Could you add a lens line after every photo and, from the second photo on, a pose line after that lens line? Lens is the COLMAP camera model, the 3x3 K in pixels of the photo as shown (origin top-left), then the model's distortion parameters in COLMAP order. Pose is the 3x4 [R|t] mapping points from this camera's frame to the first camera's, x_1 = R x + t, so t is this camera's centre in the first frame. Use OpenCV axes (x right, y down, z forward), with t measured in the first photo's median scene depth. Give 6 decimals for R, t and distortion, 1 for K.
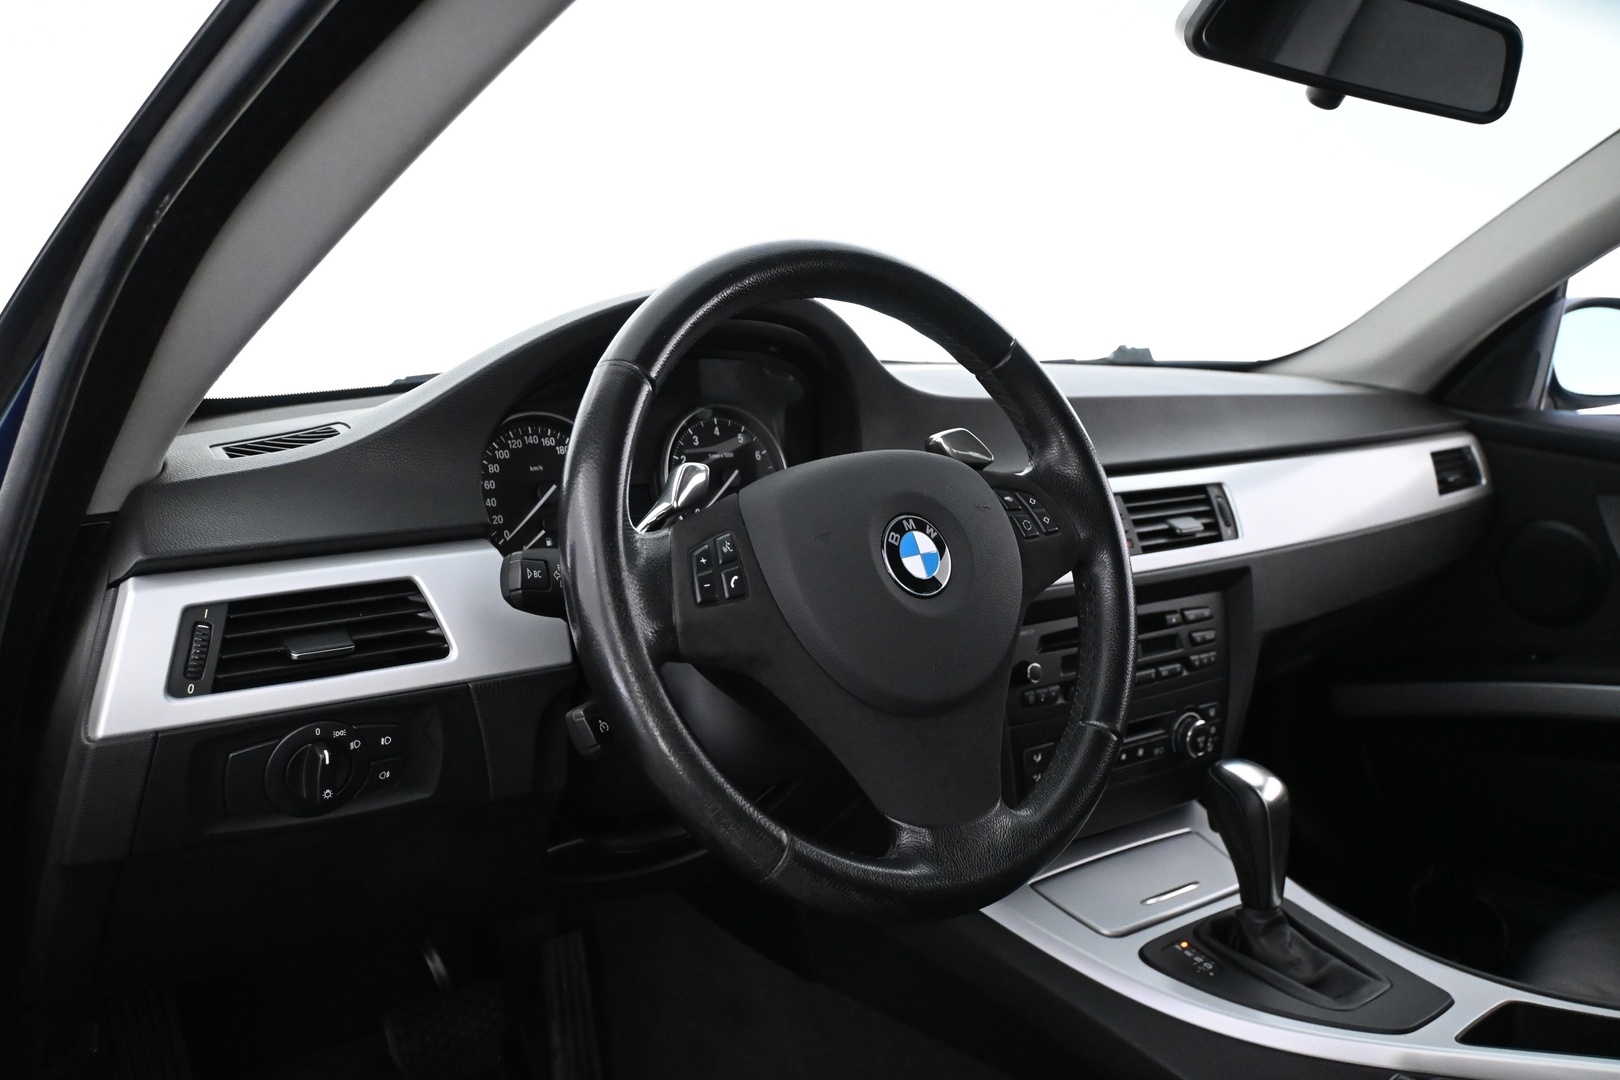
lens RADIAL K [[1394.1, 0, 810.0], [0, 1394.1, 540.0], [0, 0, 1]] dist [-0.006918, -0.000509]
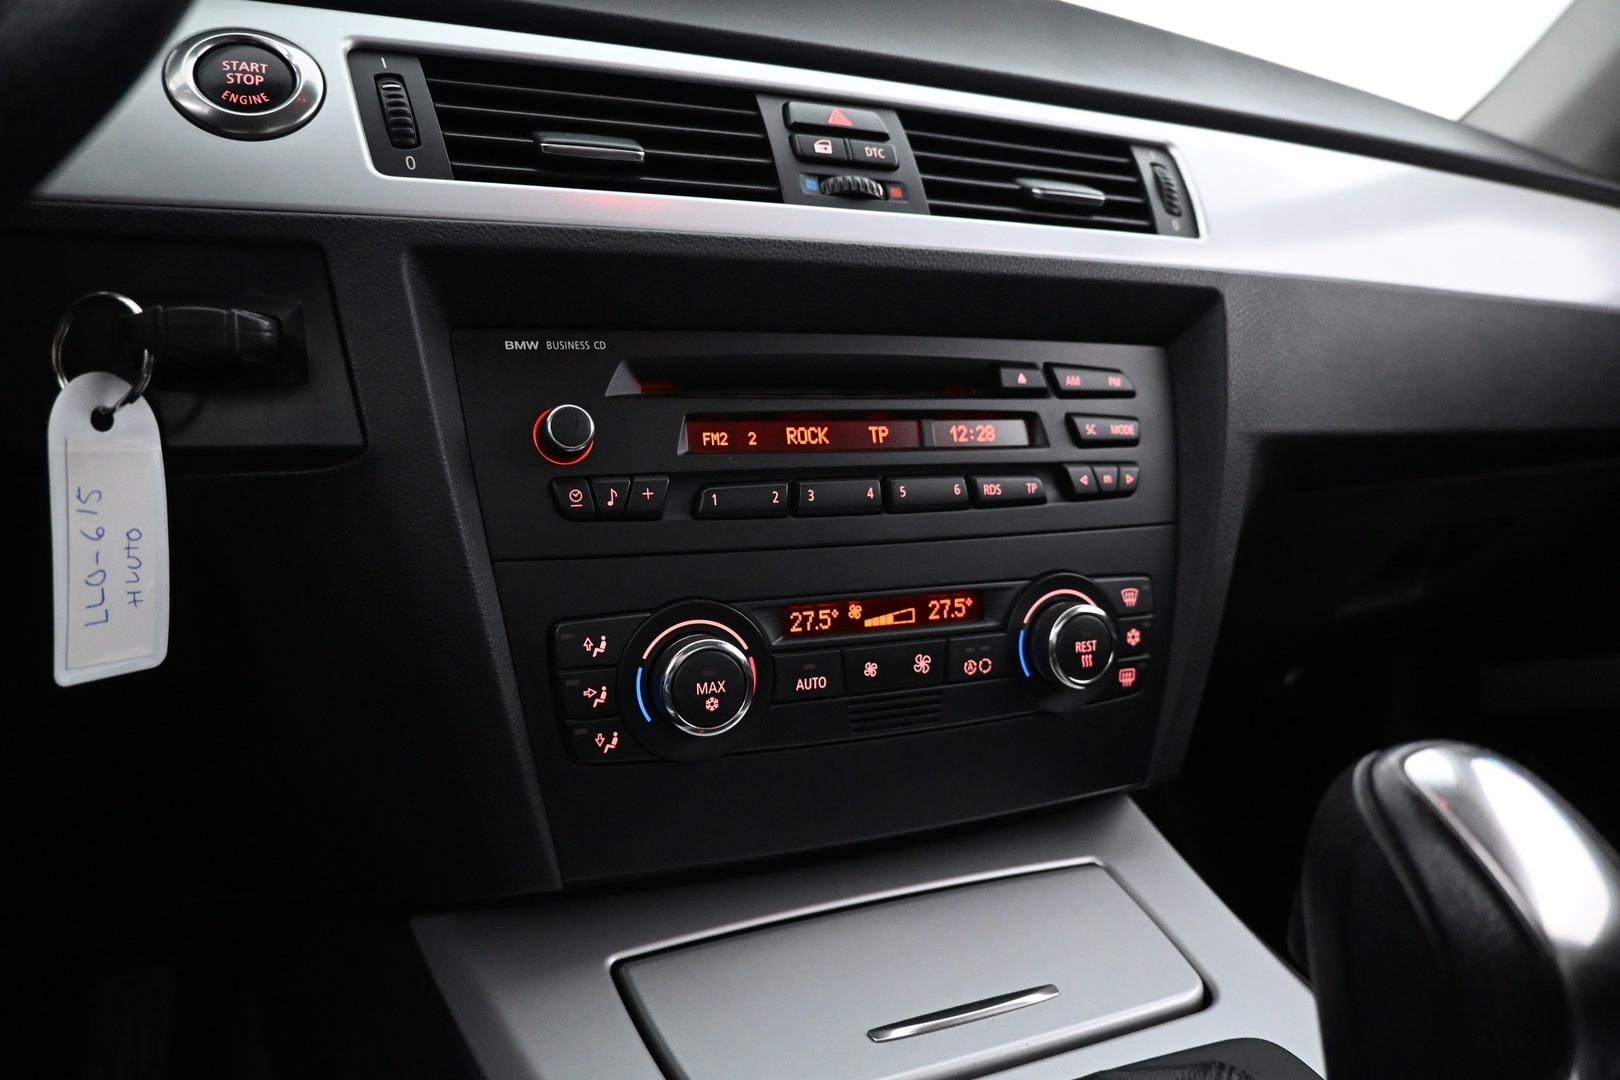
lens RADIAL K [[1091.8, 0, 808.8], [0, 1091.8, 536.2], [0, 0, 1]] dist [-0.006555, 0.000629]
pose [[0.976963, -0.002977, -0.213388, 0.285810], [-0.014133, 0.996805, -0.078611, 0.145169], [0.212941, 0.079815, 0.973800, 0.686977]]
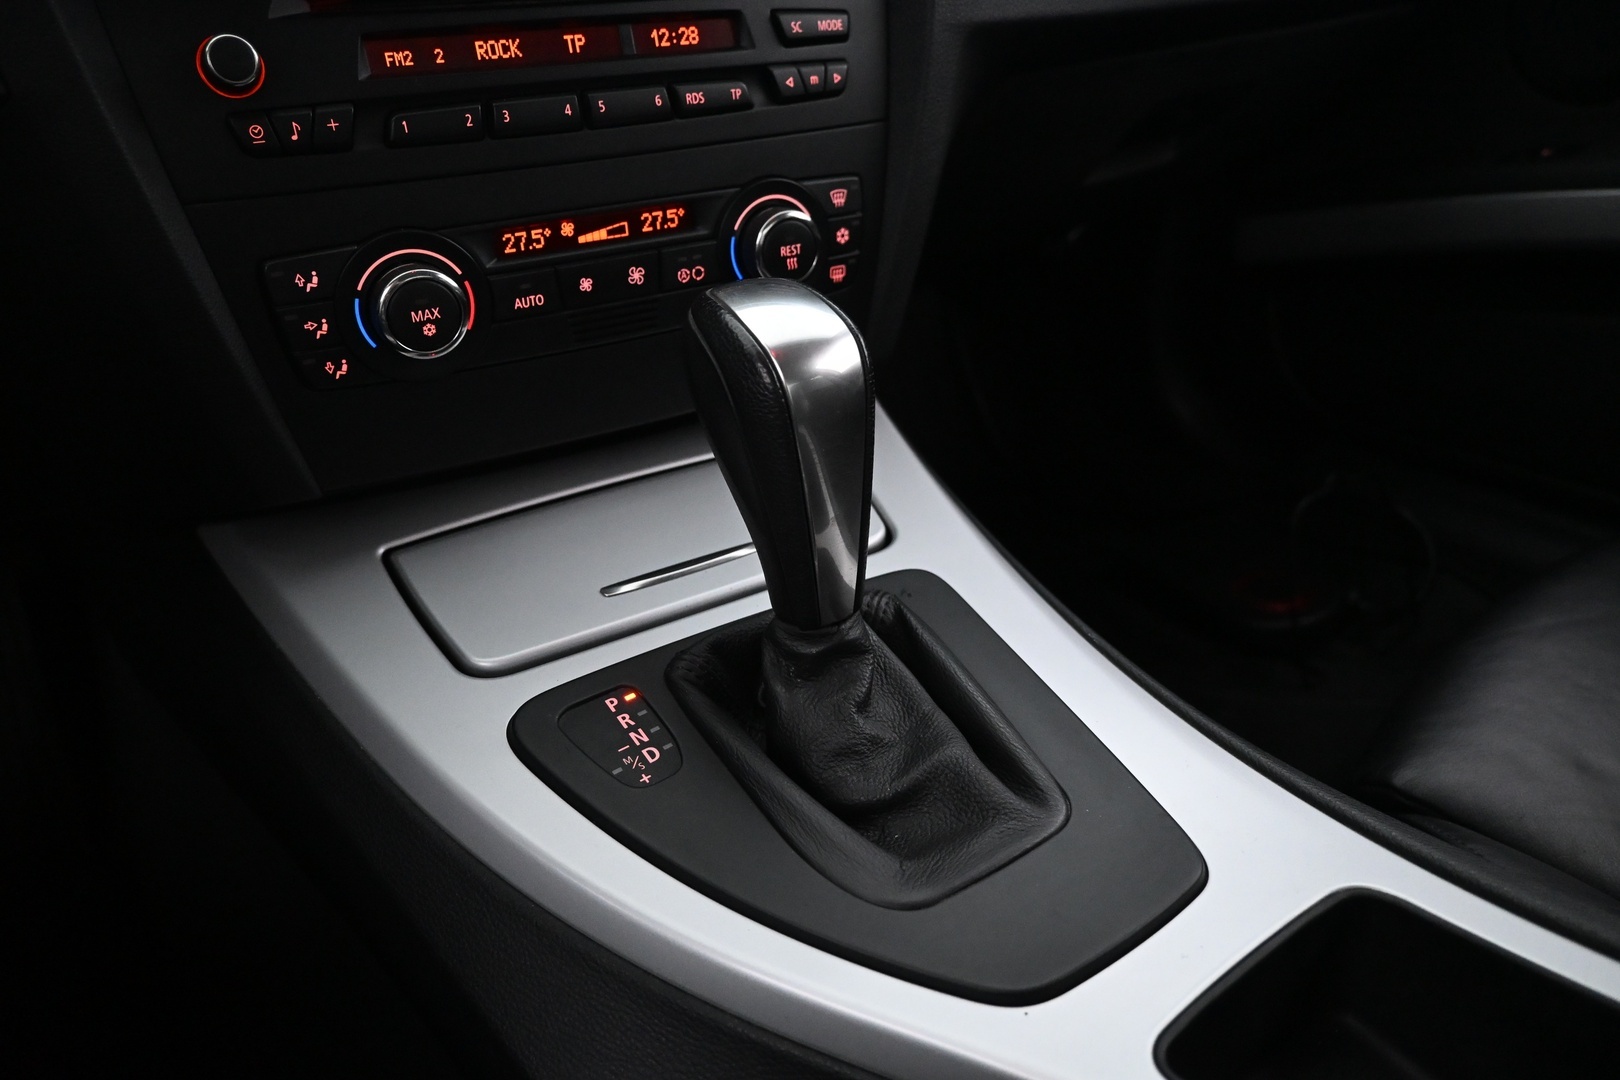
lens RADIAL K [[1091.8, 0, 808.8], [0, 1091.8, 536.2], [0, 0, 1]] dist [-0.006555, 0.000629]
pose [[0.996134, 0.006212, -0.087624, 0.340125], [0.022199, 0.947318, 0.319525, 0.123810], [0.084993, -0.320235, 0.943518, 0.656993]]
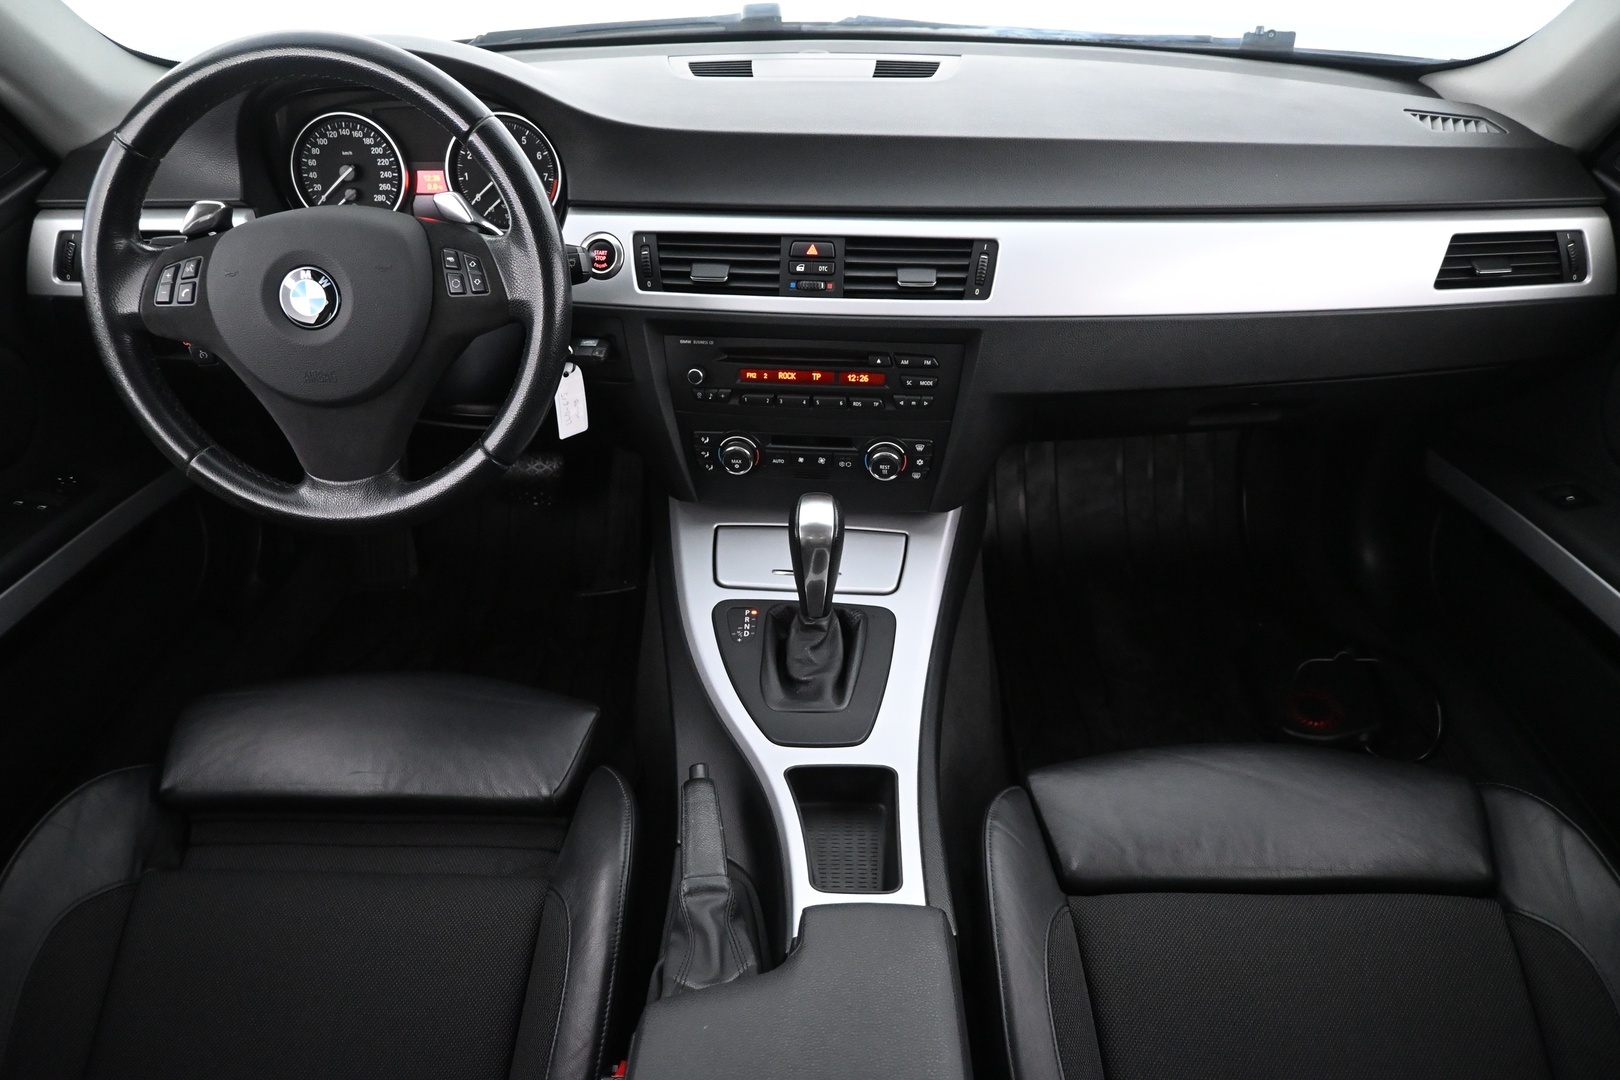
lens RADIAL K [[1091.8, 0, 808.8], [0, 1091.8, 536.2], [0, 0, 1]] dist [-0.006555, 0.000629]
pose [[0.755054, 0.368569, -0.542264, 0.787100], [-0.095508, 0.880053, 0.465173, -0.232067], [0.648669, -0.299440, 0.699689, 0.334677]]
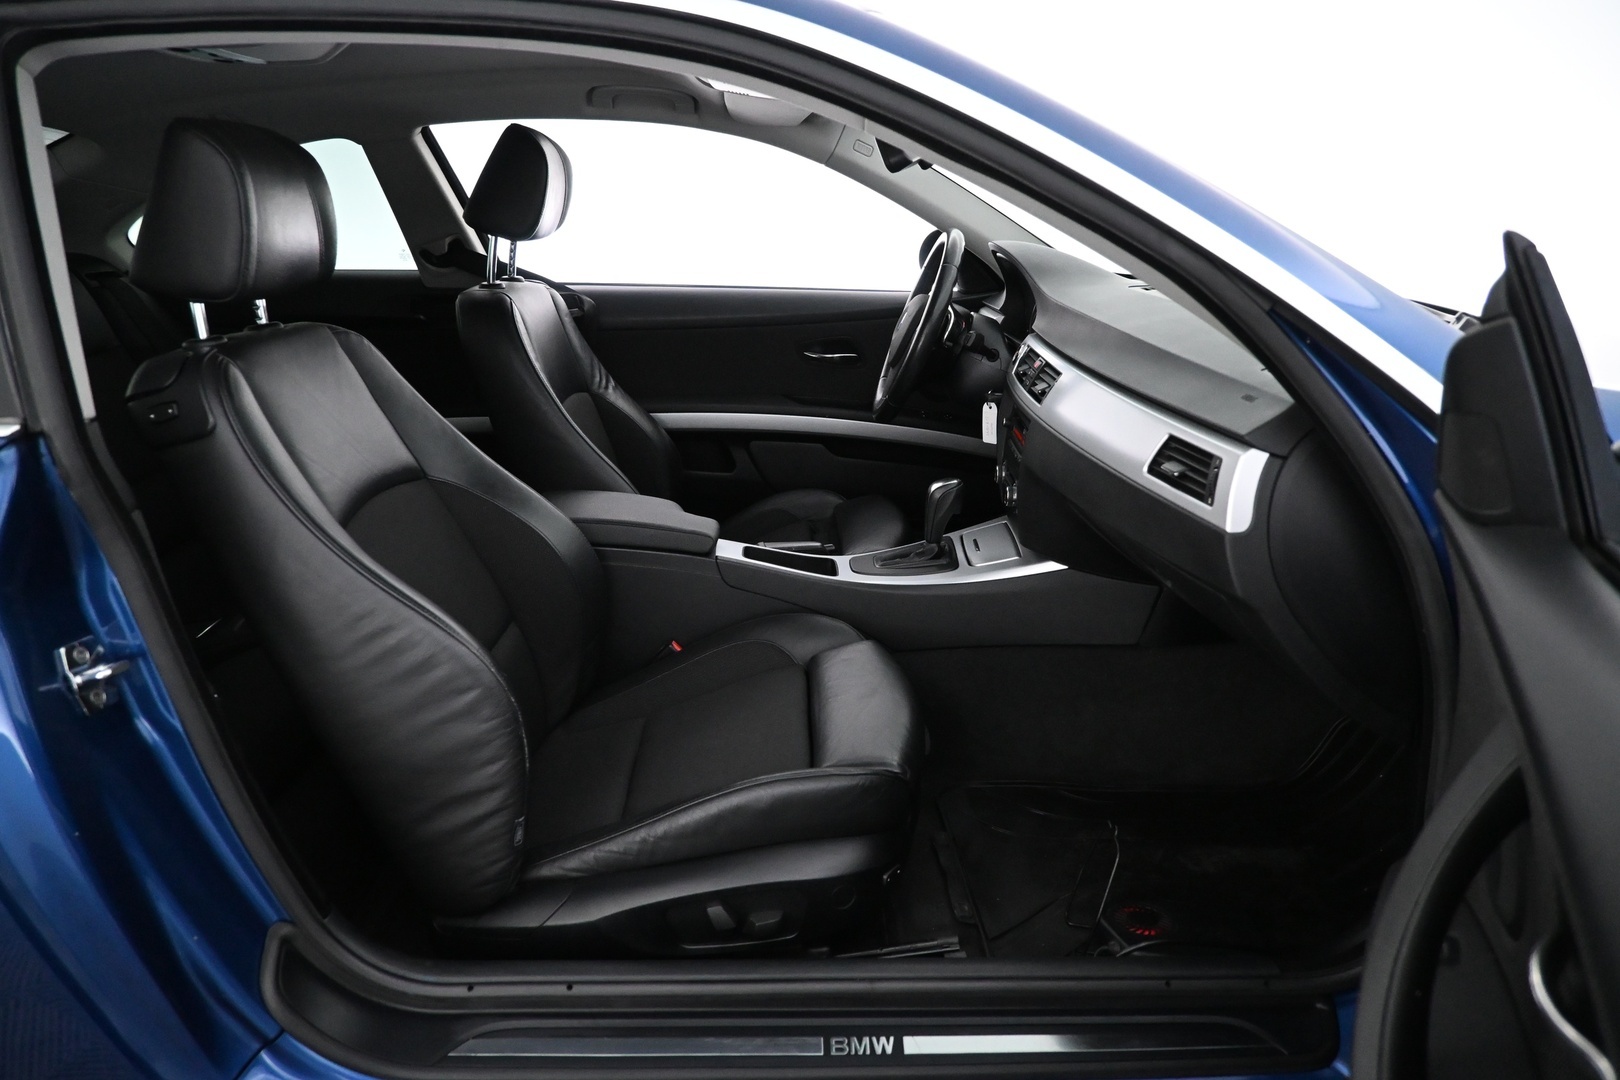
lens RADIAL K [[1091.8, 0, 808.8], [0, 1091.8, 536.2], [0, 0, 1]] dist [-0.006555, 0.000629]
pose [[-0.626722, 0.238293, -0.741914, 1.647491], [-0.108207, 0.916259, 0.385696, -0.366414], [0.771694, 0.322004, -0.548454, 1.721208]]
